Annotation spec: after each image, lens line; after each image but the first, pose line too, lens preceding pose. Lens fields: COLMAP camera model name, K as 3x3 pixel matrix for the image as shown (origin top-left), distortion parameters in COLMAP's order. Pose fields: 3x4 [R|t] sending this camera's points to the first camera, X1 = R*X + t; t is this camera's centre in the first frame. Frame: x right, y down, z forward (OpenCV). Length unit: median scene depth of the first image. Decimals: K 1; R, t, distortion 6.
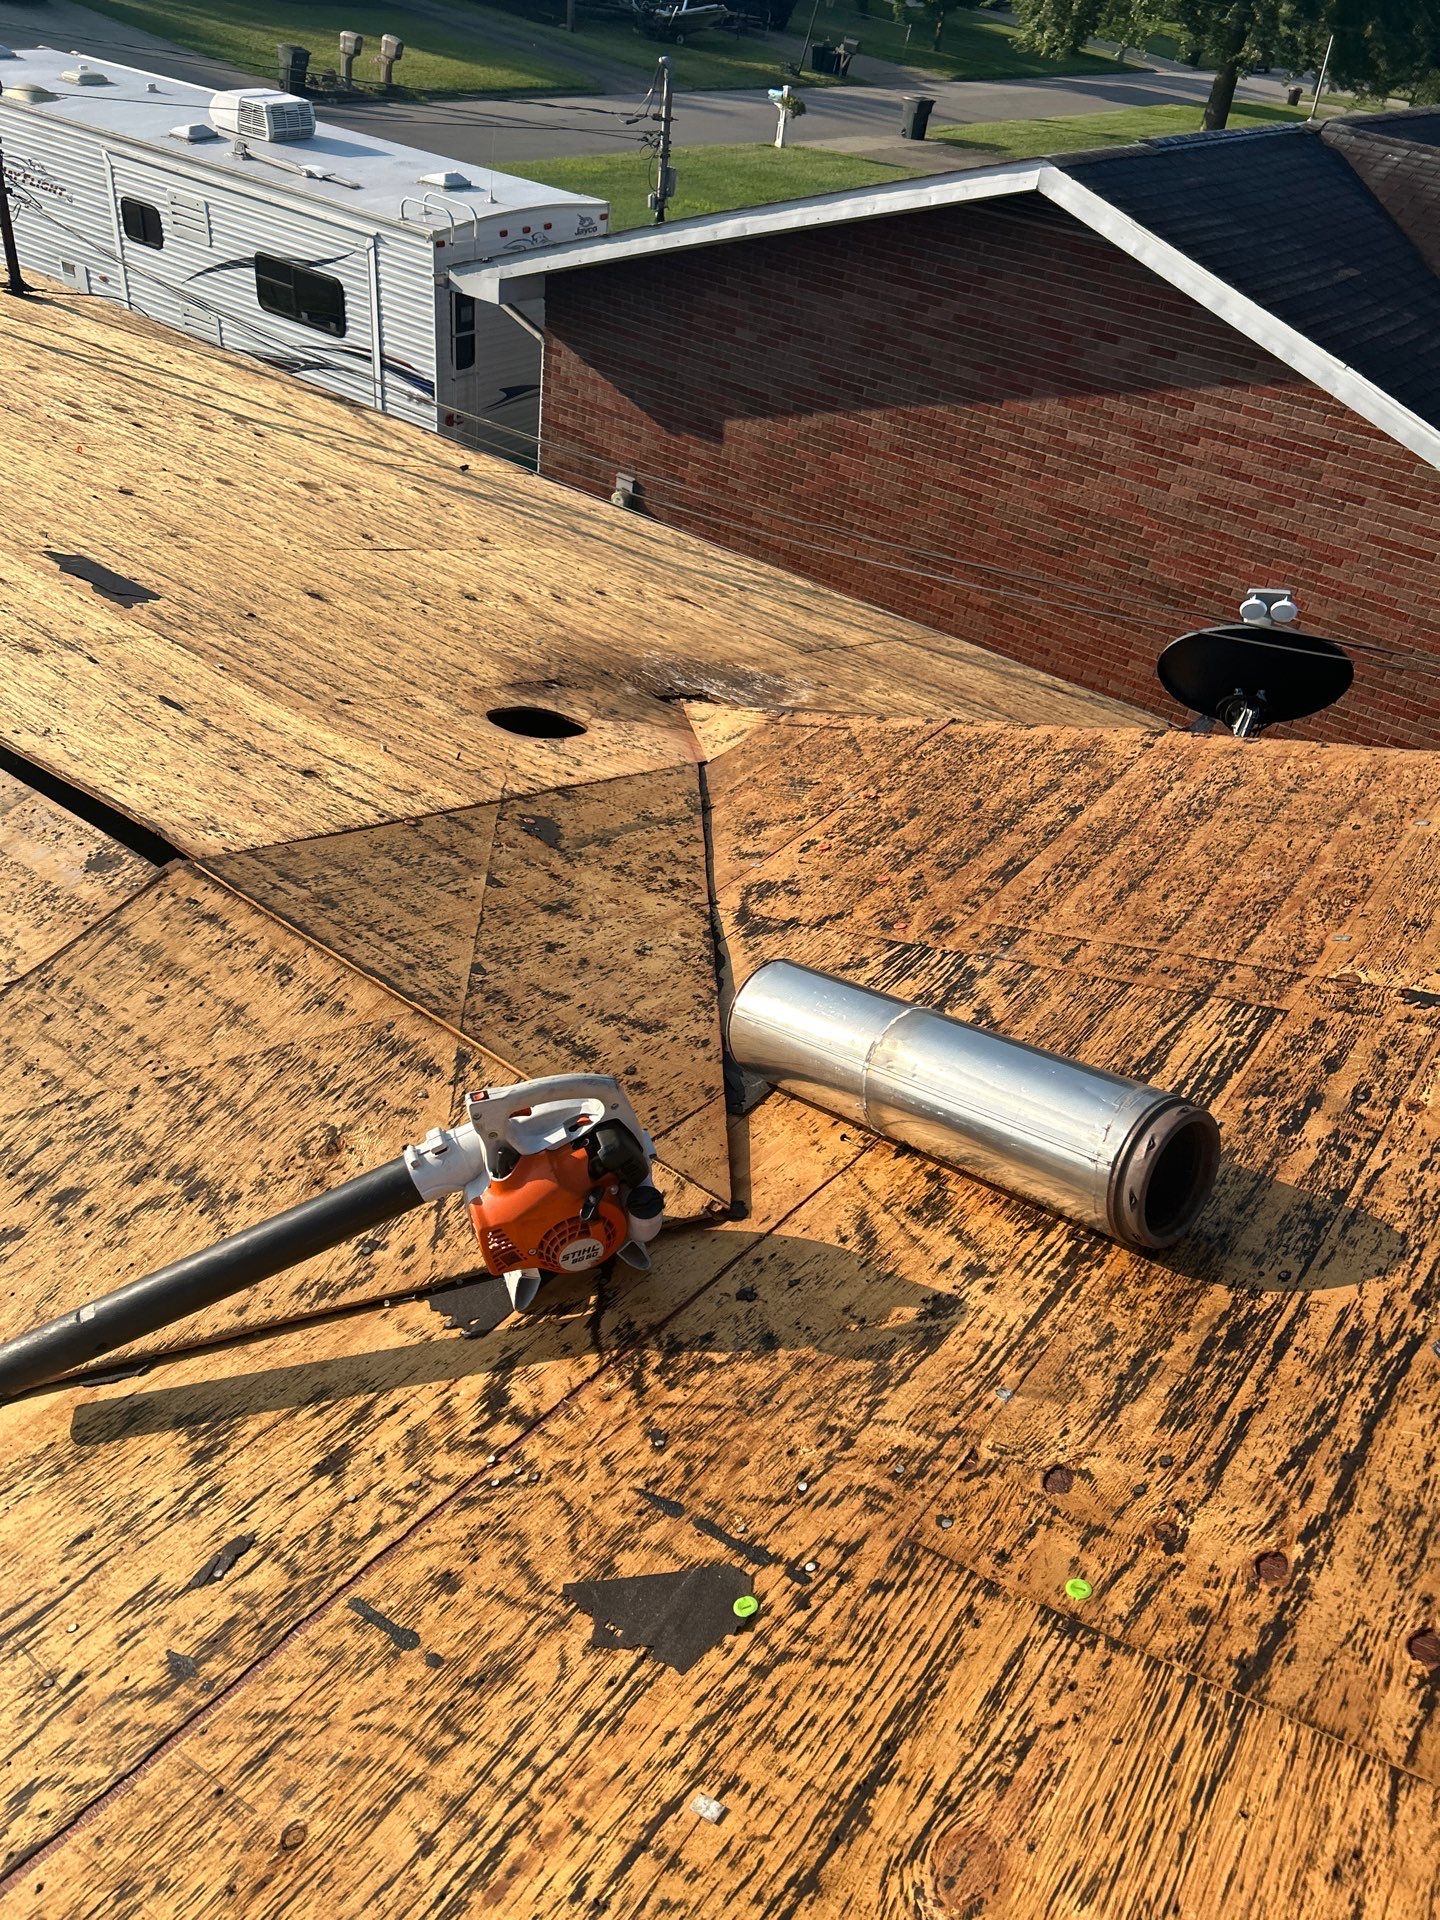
lens RADIAL K [[1446.3, 0, 721.1], [0, 1446.3, 964.3], [0, 0, 1]] dist [0.112785, -0.129909]
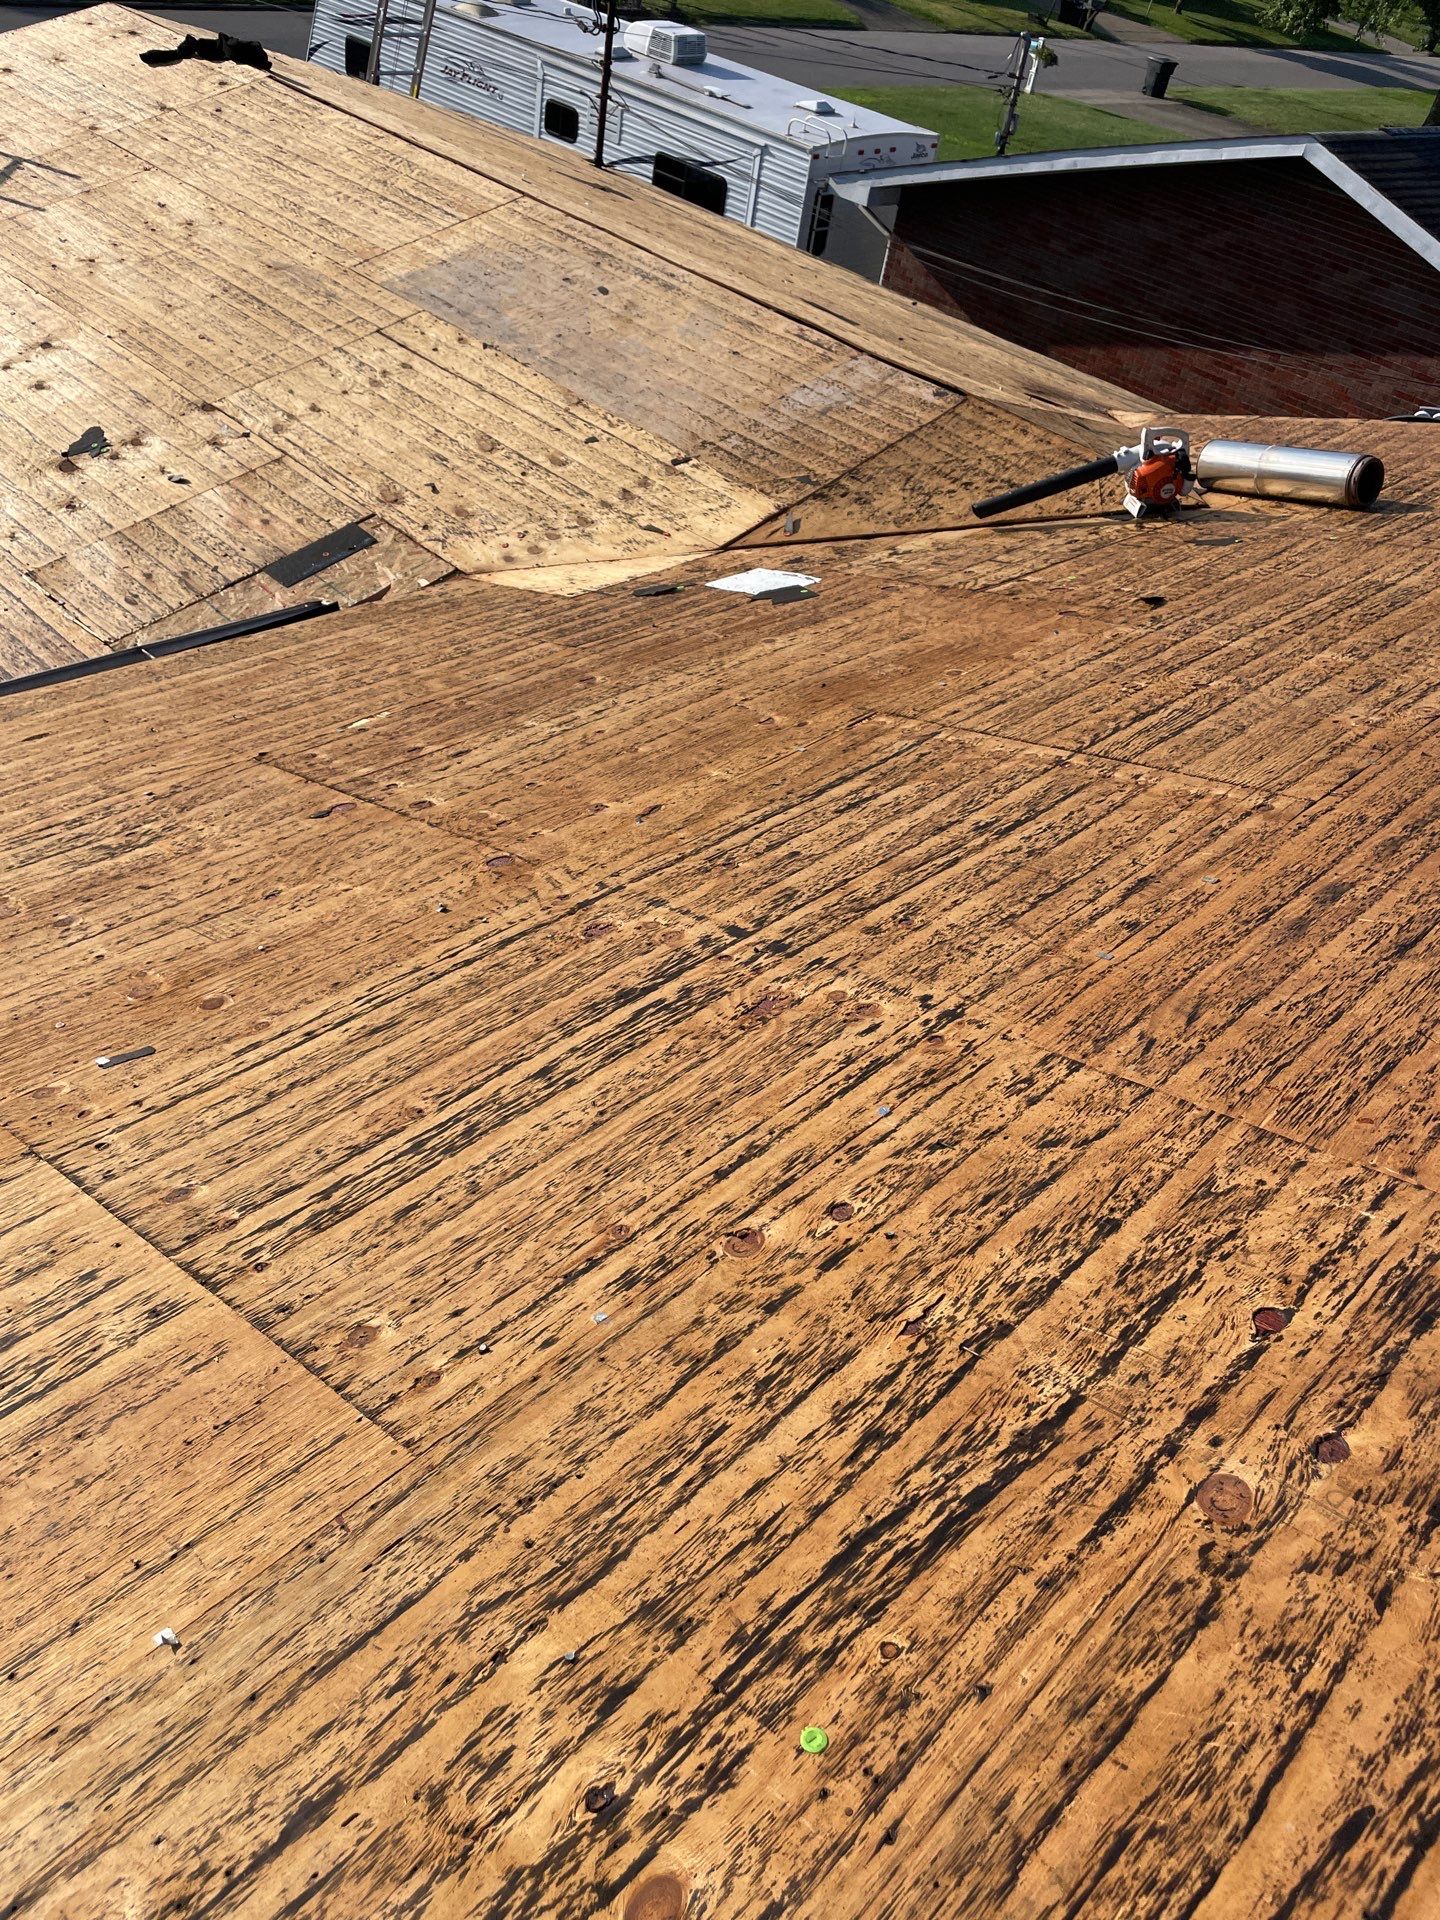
lens RADIAL K [[1435.8, 0, 735.8], [0, 1435.8, 964.7], [0, 0, 1]] dist [0.058980, -0.090078]
pose [[0.990616, 0.121564, -0.062473, -0.094396], [-0.118565, 0.991703, 0.049669, 0.157678], [0.067992, -0.041796, 0.996810, -0.297123]]
